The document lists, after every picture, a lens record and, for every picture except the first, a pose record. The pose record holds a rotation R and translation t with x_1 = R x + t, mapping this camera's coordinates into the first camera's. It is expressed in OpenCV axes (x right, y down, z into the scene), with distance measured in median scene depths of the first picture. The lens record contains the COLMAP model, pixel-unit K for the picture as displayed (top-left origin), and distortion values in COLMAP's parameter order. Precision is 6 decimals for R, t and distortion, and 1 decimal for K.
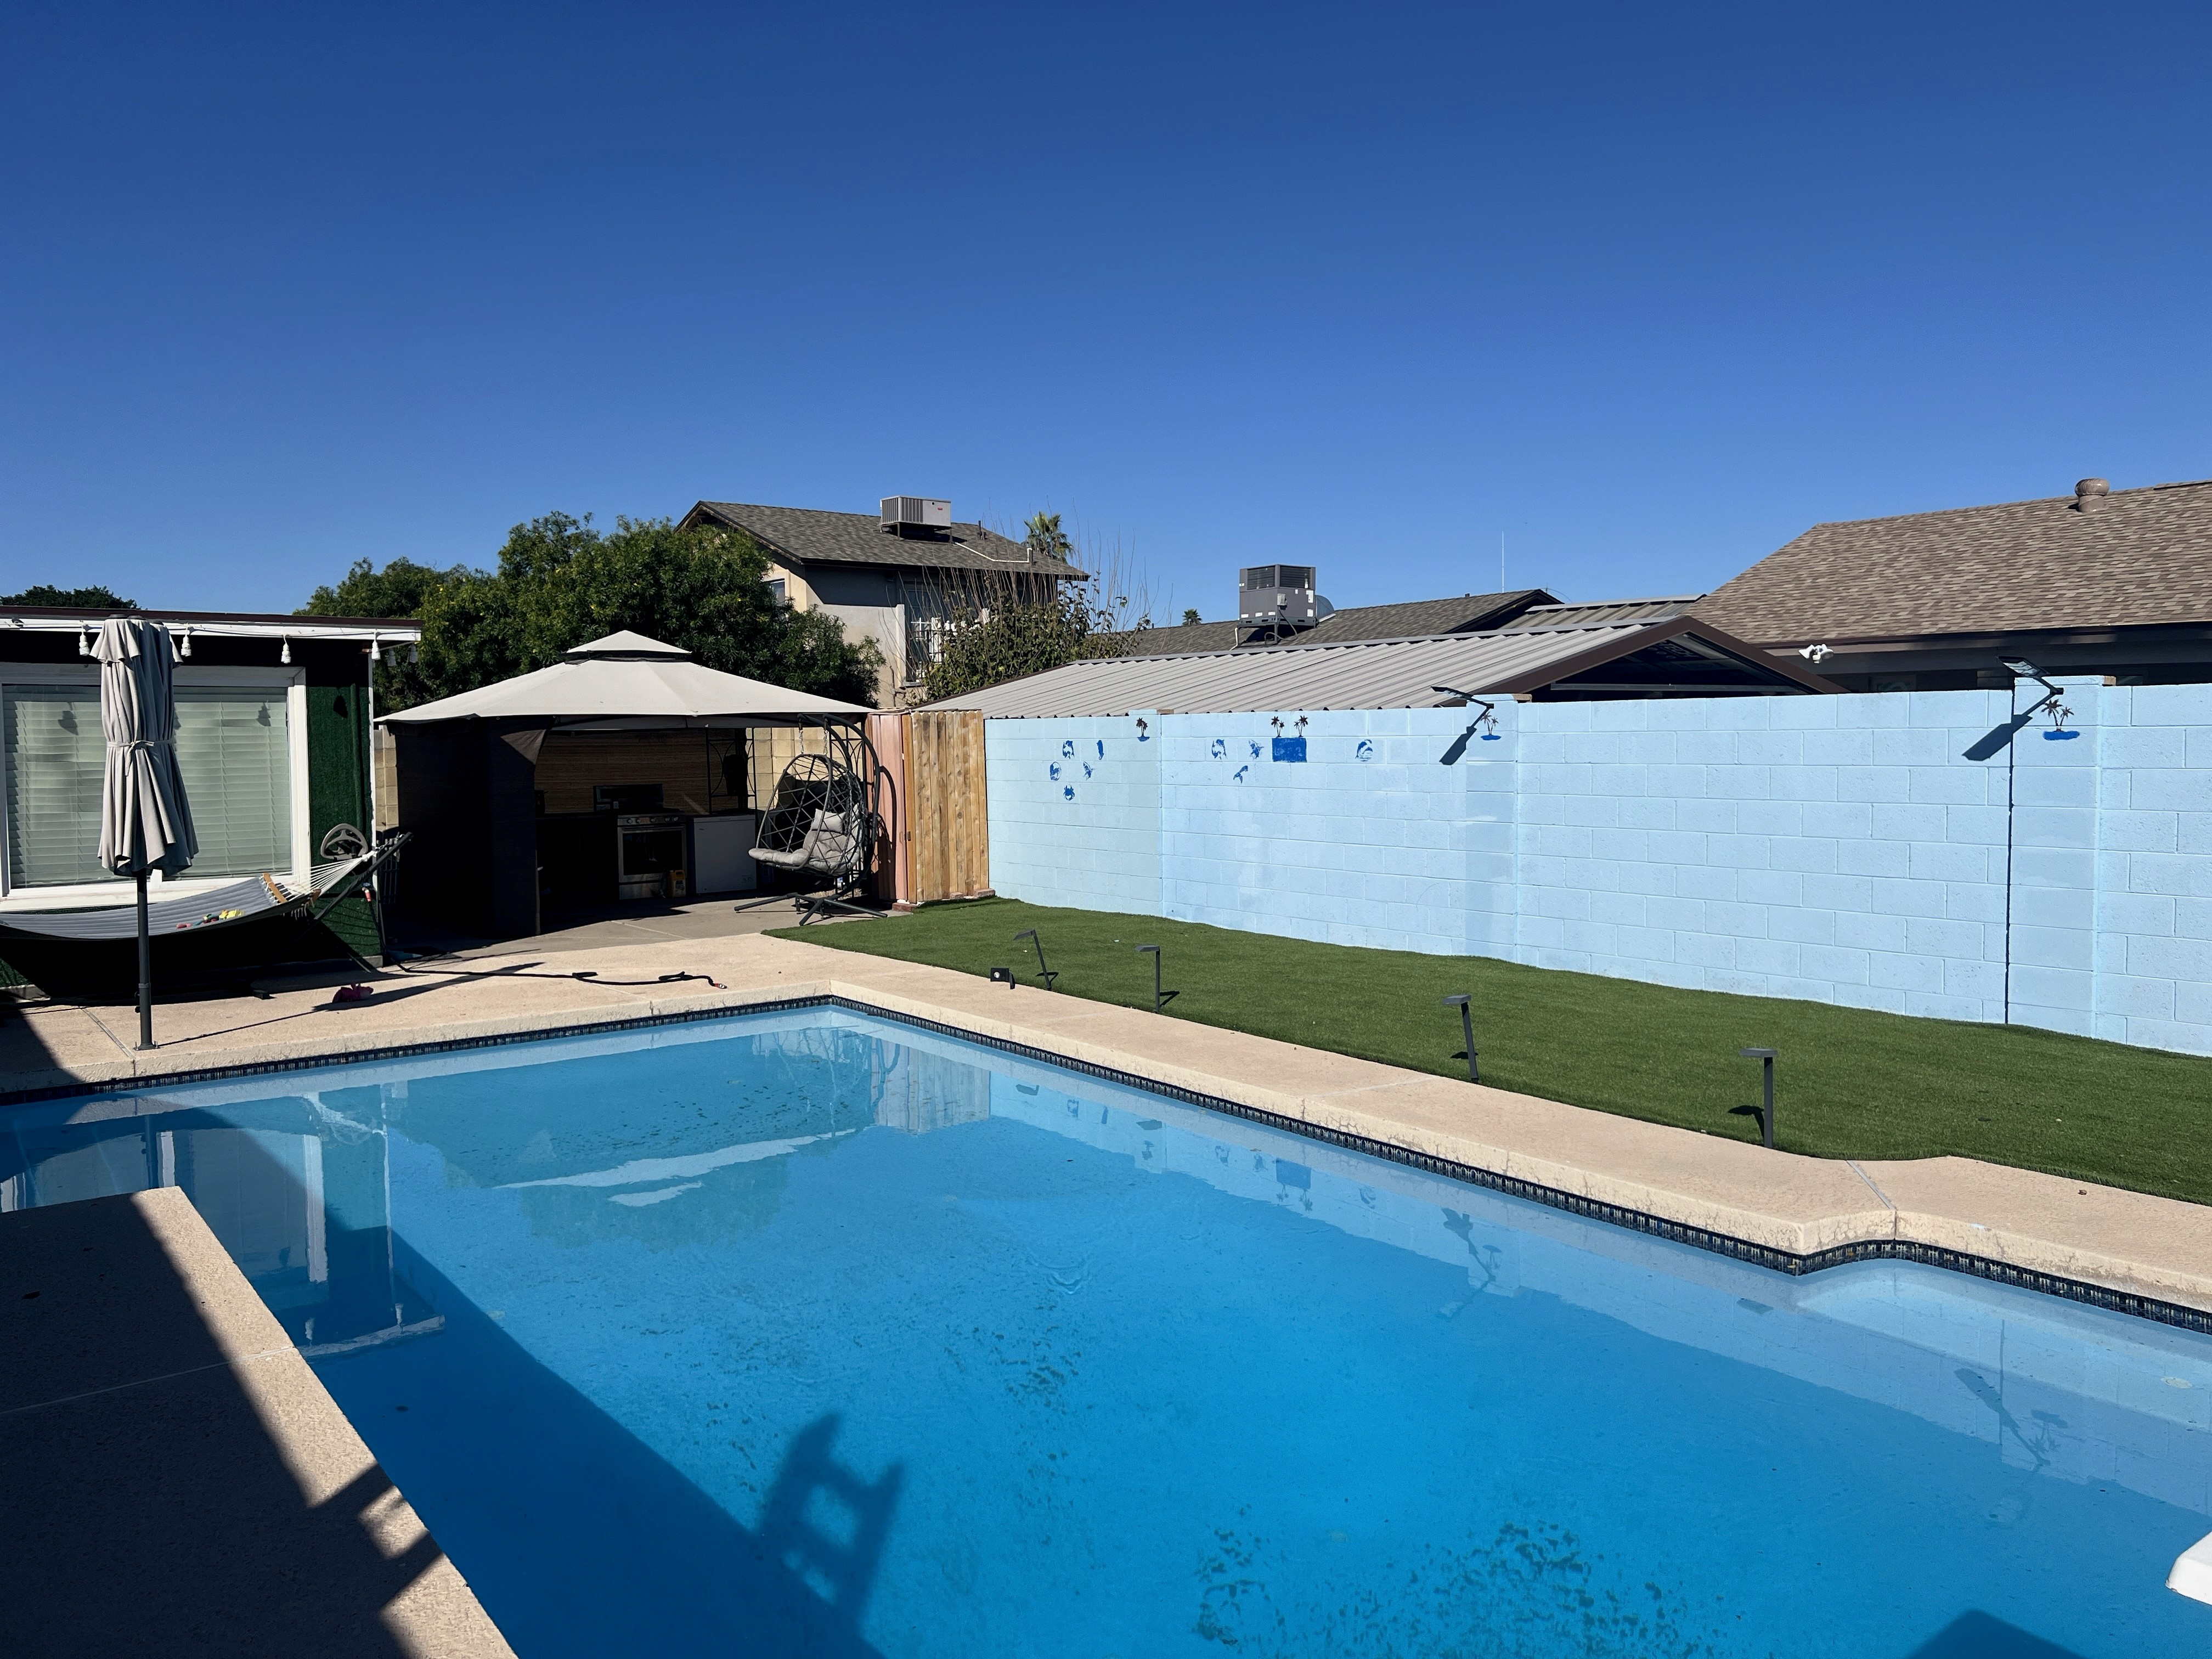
lens RADIAL K [[1652.1, 0, 1106.0], [0, 1652.1, 829.5], [0, 0, 1]] dist [0.148797, -0.190248]
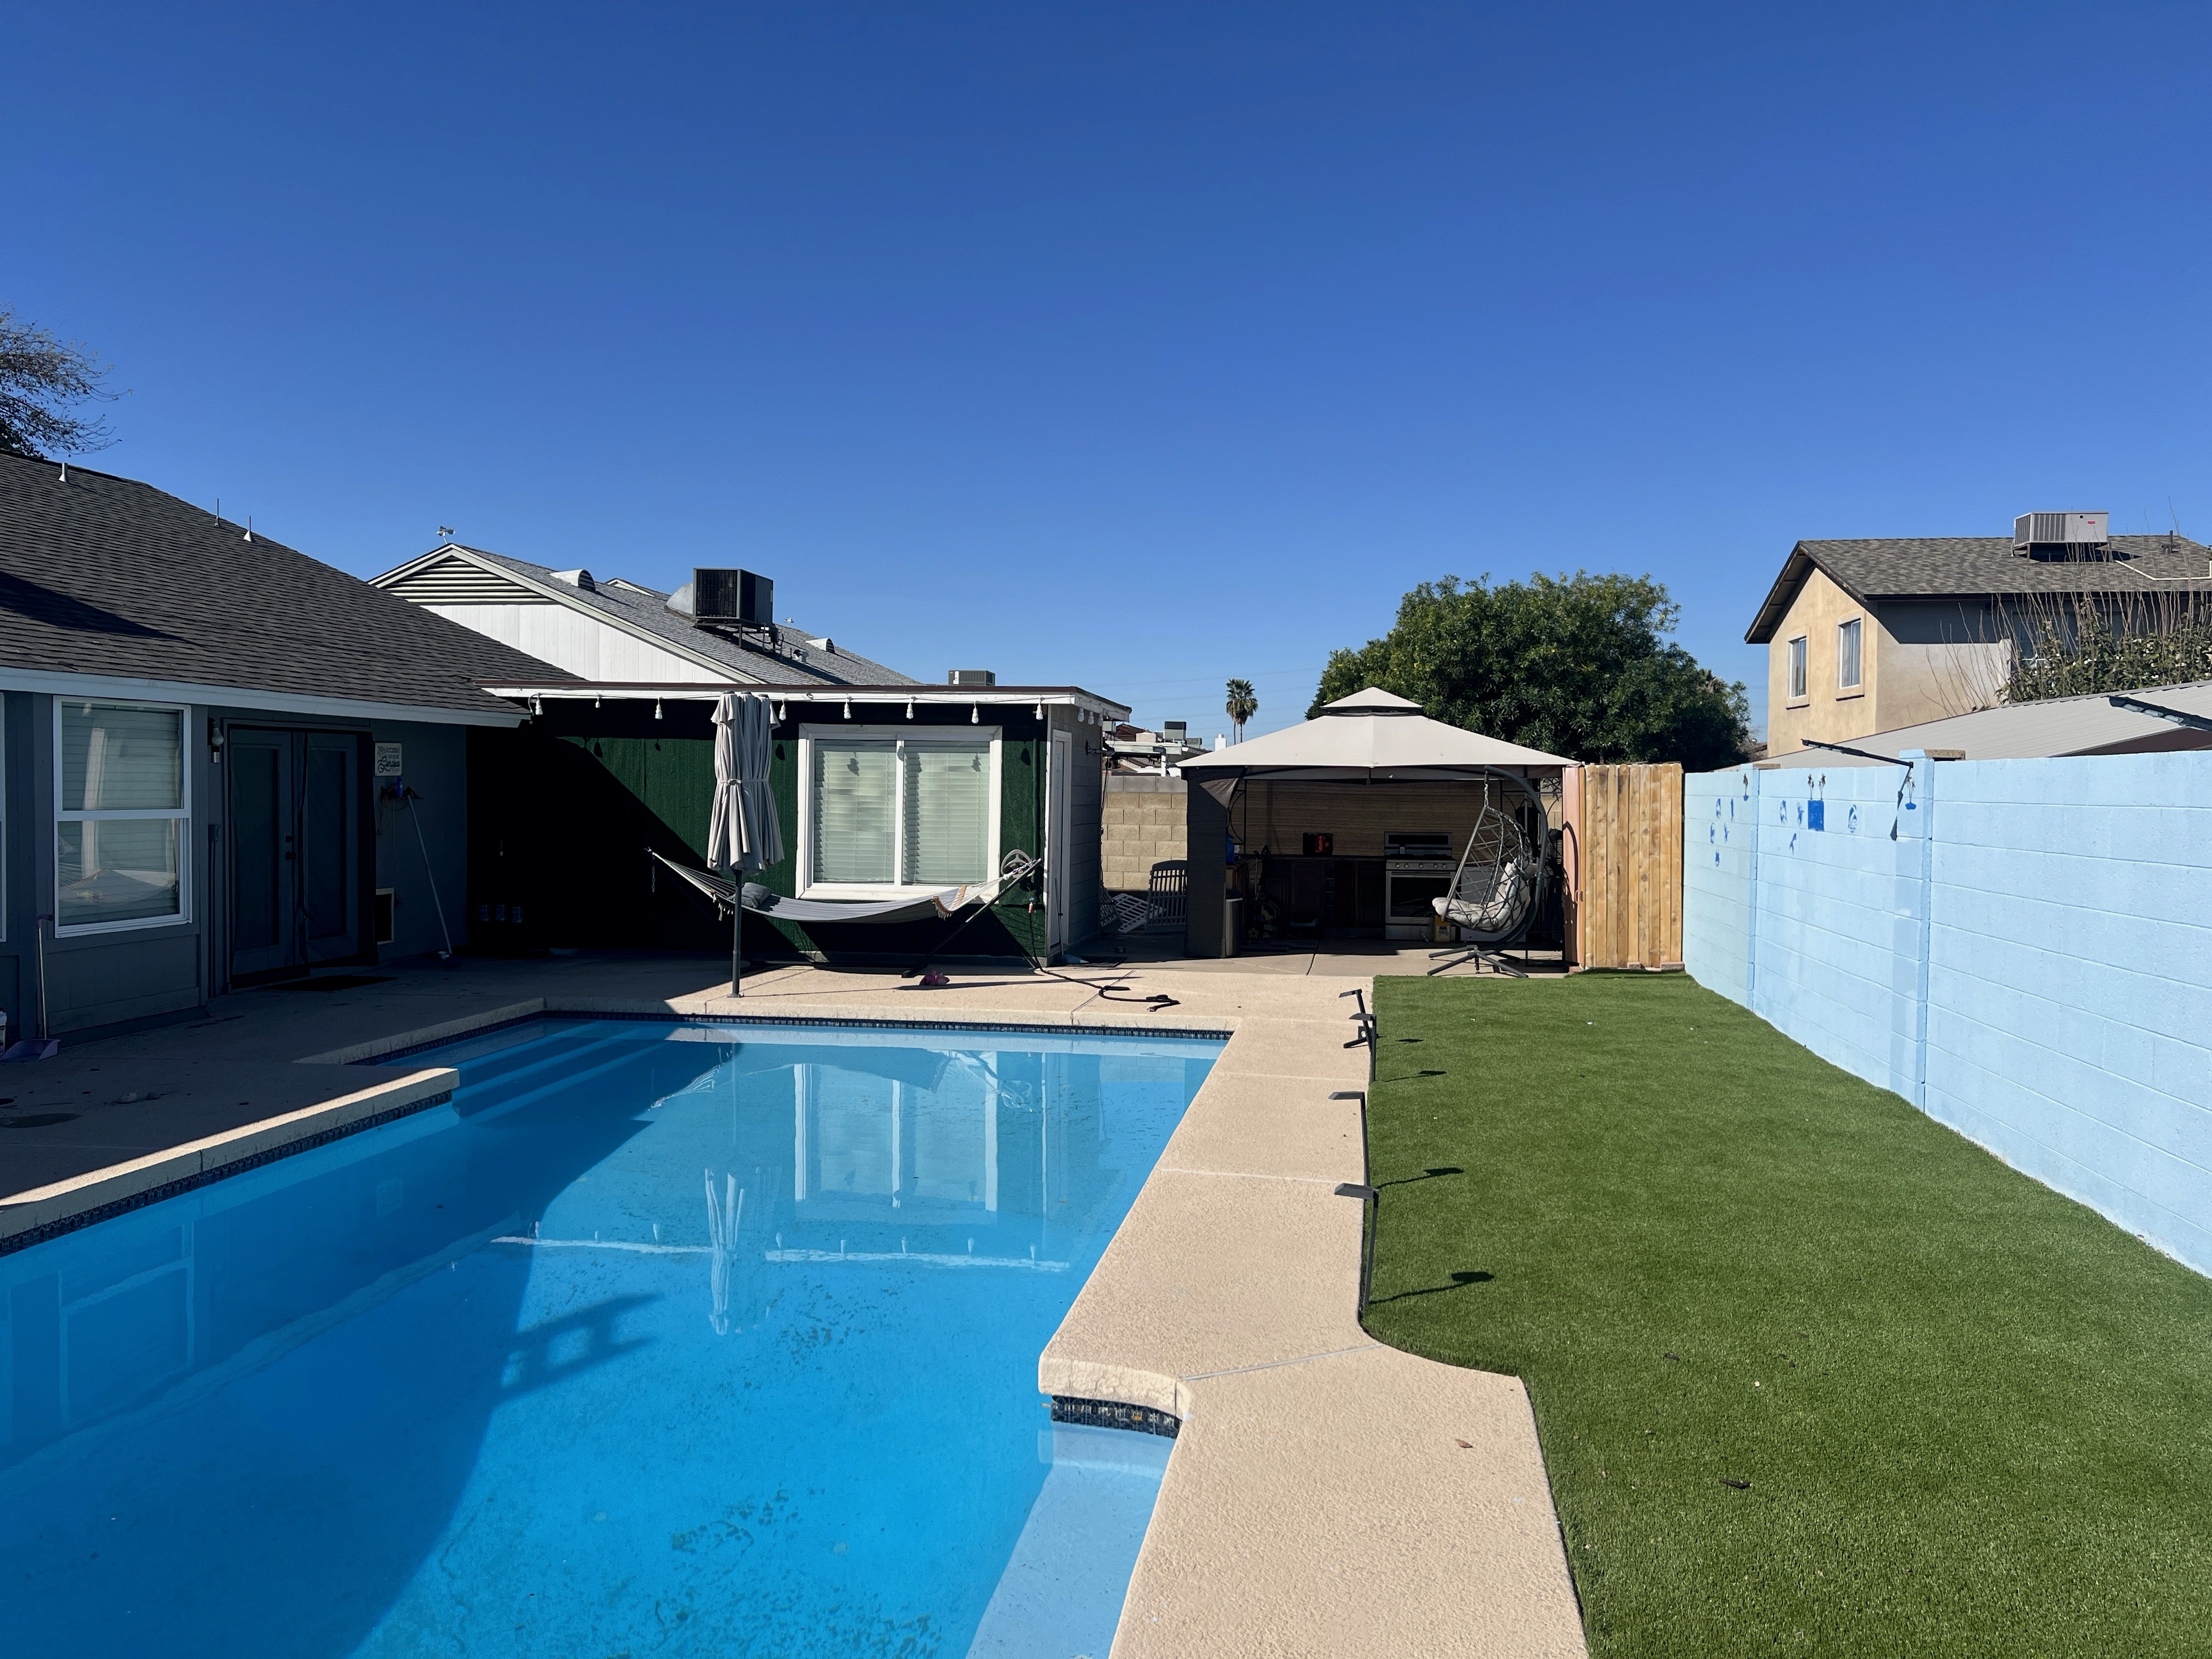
lens RADIAL K [[1652.1, 0, 1106.0], [0, 1652.1, 829.5], [0, 0, 1]] dist [0.148797, -0.190248]
pose [[0.694876, 0.039452, -0.718046, 0.405526], [-0.061325, 0.998108, -0.004506, -0.014208], [0.716510, 0.047165, 0.695981, 0.159501]]
